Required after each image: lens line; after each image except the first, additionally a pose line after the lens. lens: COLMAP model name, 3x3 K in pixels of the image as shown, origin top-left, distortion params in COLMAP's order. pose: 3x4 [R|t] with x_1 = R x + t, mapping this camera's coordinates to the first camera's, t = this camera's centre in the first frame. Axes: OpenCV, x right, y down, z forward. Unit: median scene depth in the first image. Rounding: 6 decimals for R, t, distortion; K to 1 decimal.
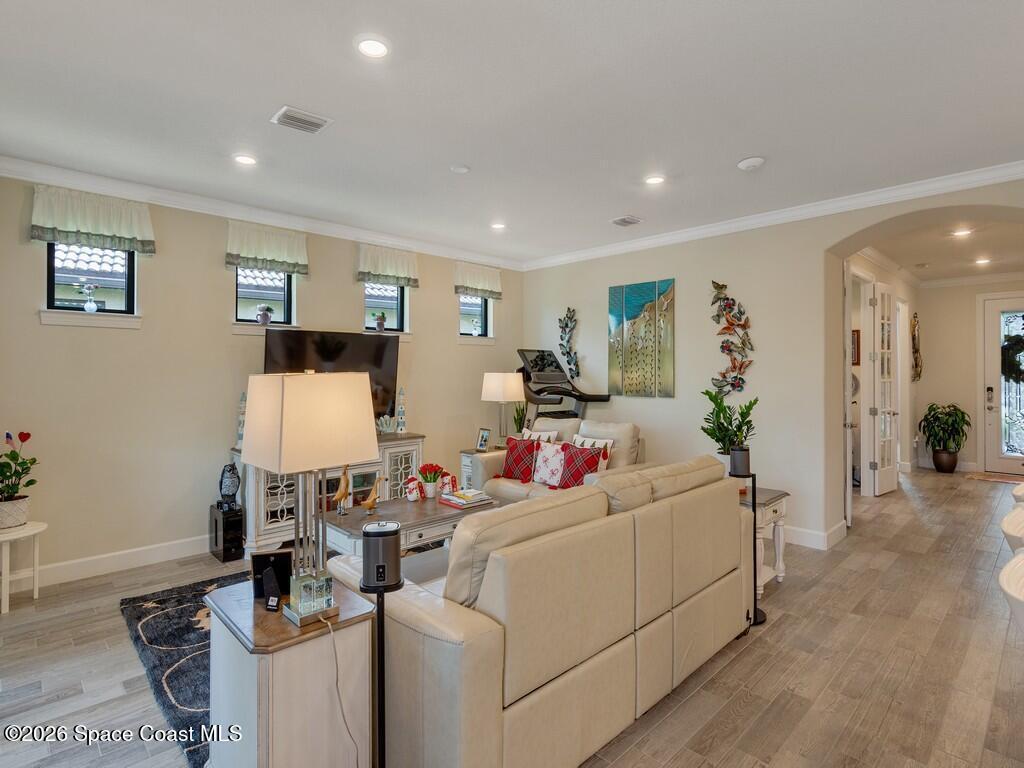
lens RADIAL K [[533.7, 0, 508.6], [0, 533.7, 368.5], [0, 0, 1]] dist [-0.002202, 0.000030]
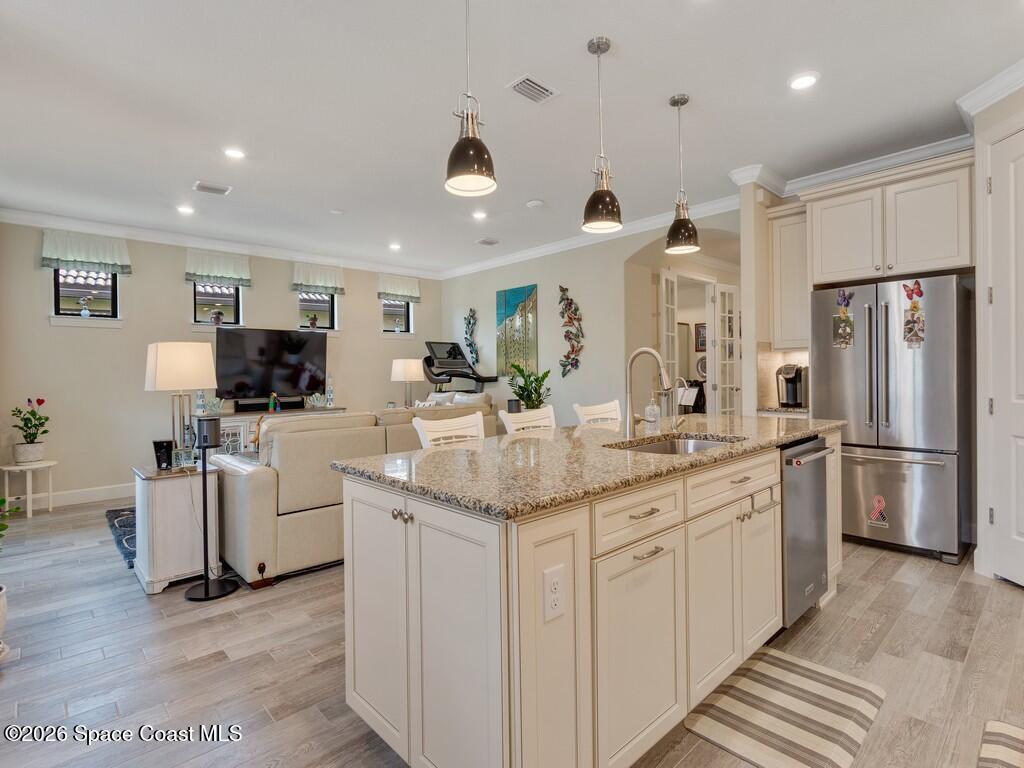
lens RADIAL K [[523.5, 0, 512.4], [0, 523.5, 374.9], [0, 0, 1]] dist [-0.001652, -0.000170]
pose [[0.999696, -0.015785, -0.018920, 0.268162], [0.015931, 0.999845, 0.007561, 0.040182], [0.018797, -0.007860, 0.999792, -0.265407]]
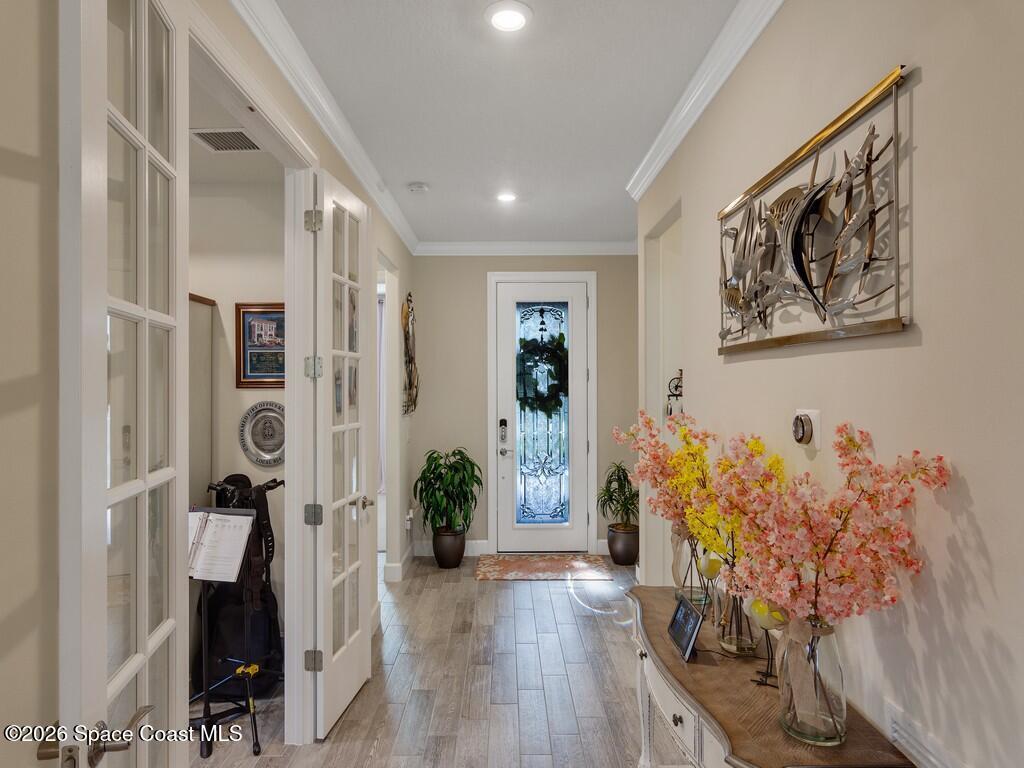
lens RADIAL K [[572.7, 0, 494.9], [0, 572.7, 382.6], [0, 0, 1]] dist [0.064629, 0.000306]
pose [[0.701794, -0.000372, 0.712380, 0.550120], [-0.000847, 0.999999, 0.001357, -0.013356], [-0.712380, -0.001555, 0.701792, 0.709957]]
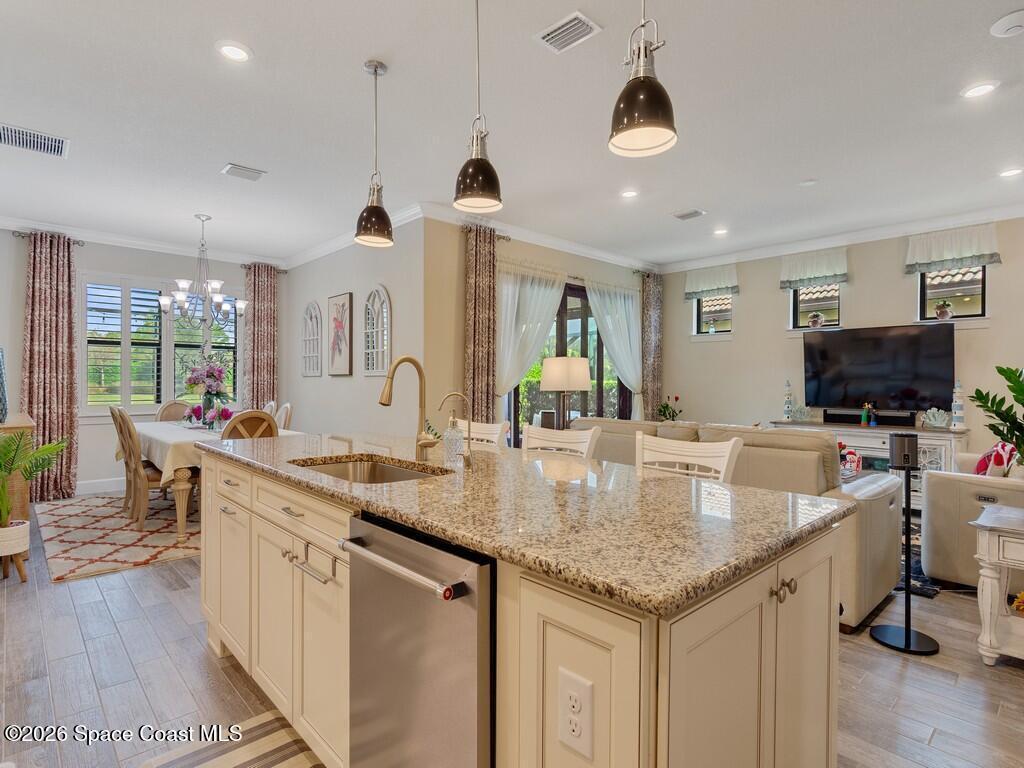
lens RADIAL K [[551.2, 0, 512.0], [0, 551.2, 384.0], [0, 0, 1]] dist [0.026225, -0.000028]
pose [[-0.017971, 0.004220, -0.999830, 0.771127], [-0.000306, 0.999991, 0.004226, 0.039854], [0.999838, 0.000382, -0.017970, 0.257896]]
